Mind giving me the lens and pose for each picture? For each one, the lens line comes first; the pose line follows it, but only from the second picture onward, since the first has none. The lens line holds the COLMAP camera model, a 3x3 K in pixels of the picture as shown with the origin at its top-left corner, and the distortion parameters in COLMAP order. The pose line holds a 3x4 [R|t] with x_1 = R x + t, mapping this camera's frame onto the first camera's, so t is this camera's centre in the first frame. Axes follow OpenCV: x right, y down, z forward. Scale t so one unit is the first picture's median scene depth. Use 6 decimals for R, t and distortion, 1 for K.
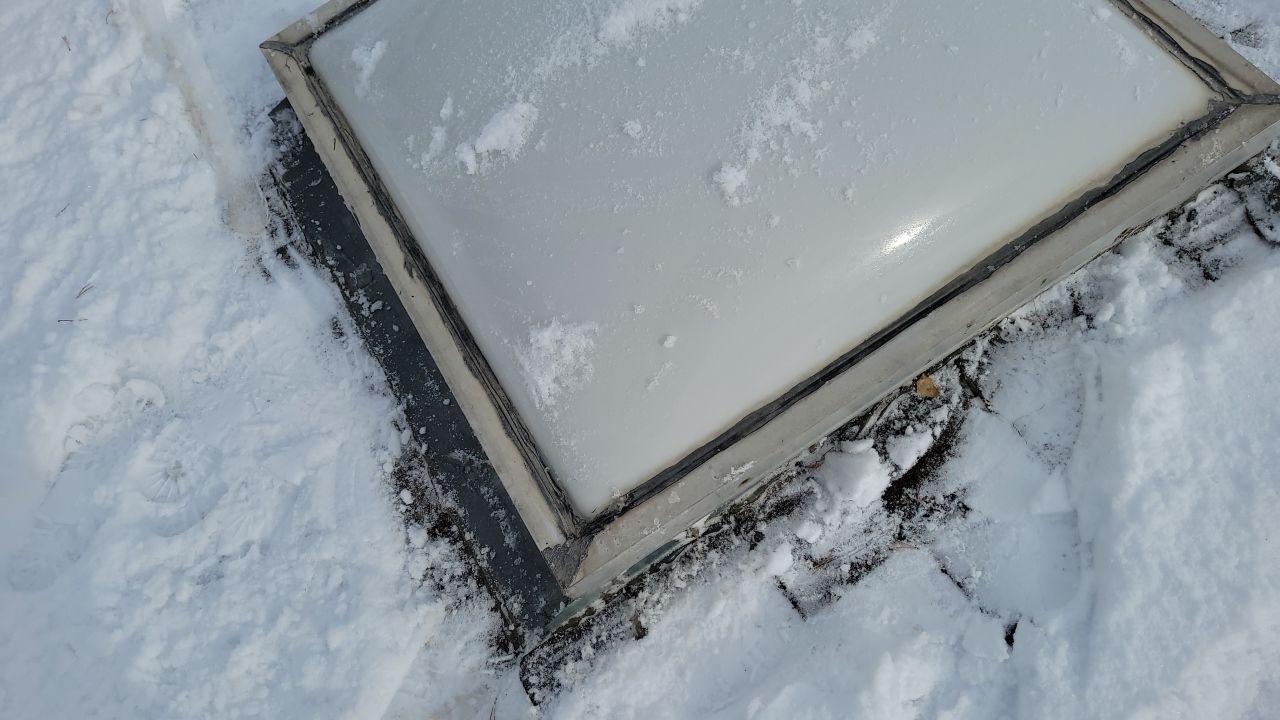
lens RADIAL K [[1005.5, 0, 640.0], [0, 1005.5, 360.0], [0, 0, 1]] dist [0.058100, -0.033313]
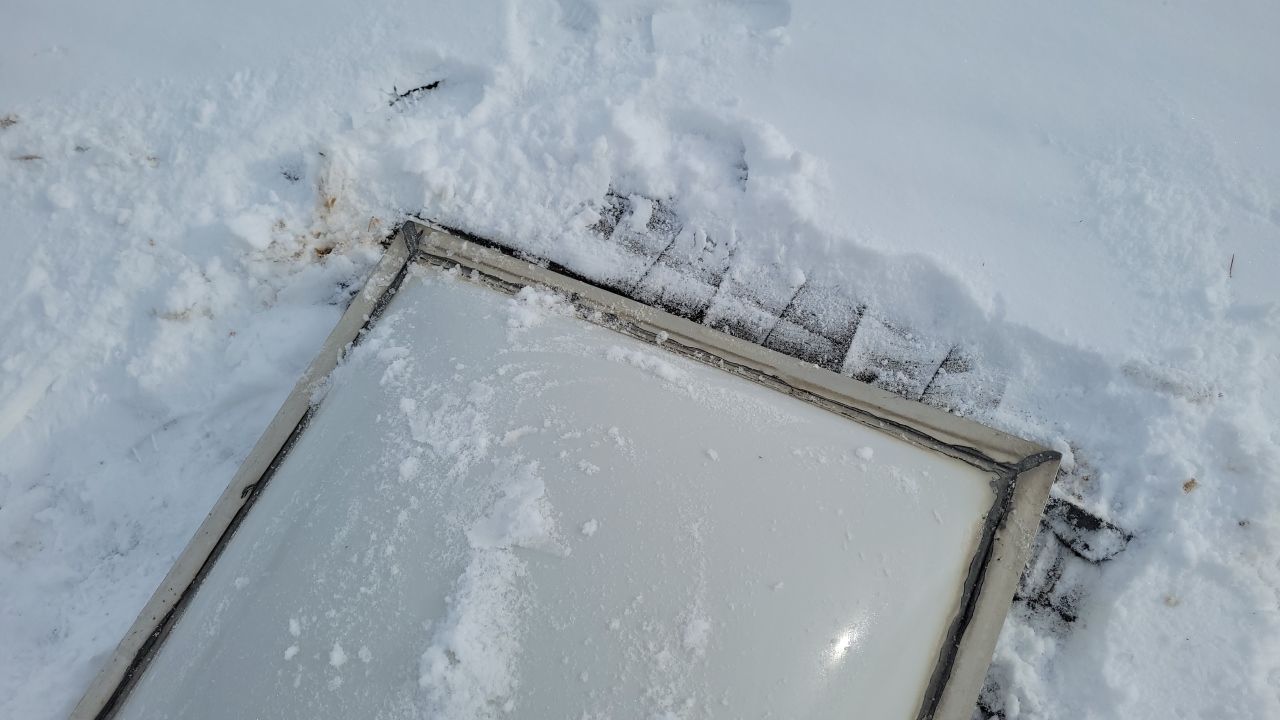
lens RADIAL K [[979.5, 0, 663.4], [0, 979.5, 387.0], [0, 0, 1]] dist [0.064952, -0.005372]
pose [[0.856292, -0.439599, 0.271140, 0.034813], [0.474007, 0.877363, -0.074502, -0.356673], [-0.205138, 0.192318, 0.959652, 0.069440]]
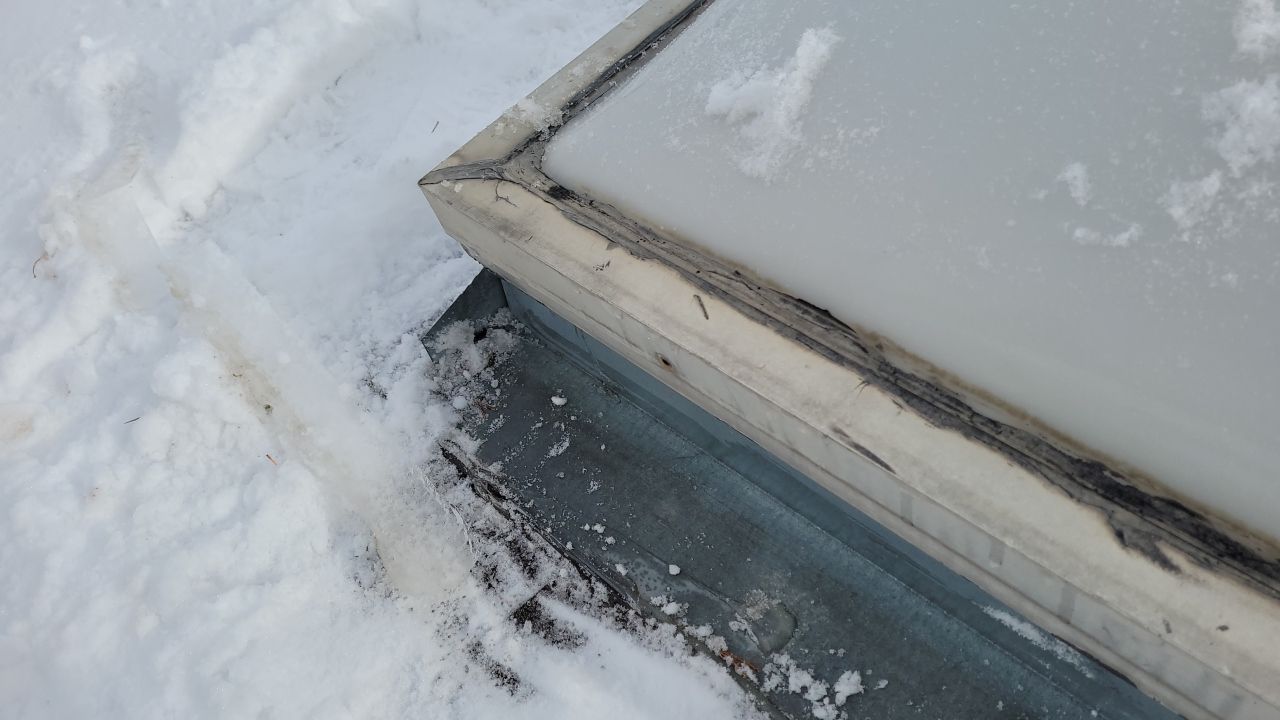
lens RADIAL K [[996.9, 0, 786.8], [0, 996.9, 329.8], [0, 0, 1]] dist [0.008312, -0.009395]
pose [[0.955433, -0.198994, 0.218059, -0.388412], [0.254231, 0.930087, -0.265152, -0.097428], [-0.150050, 0.308772, 0.939226, 0.674234]]
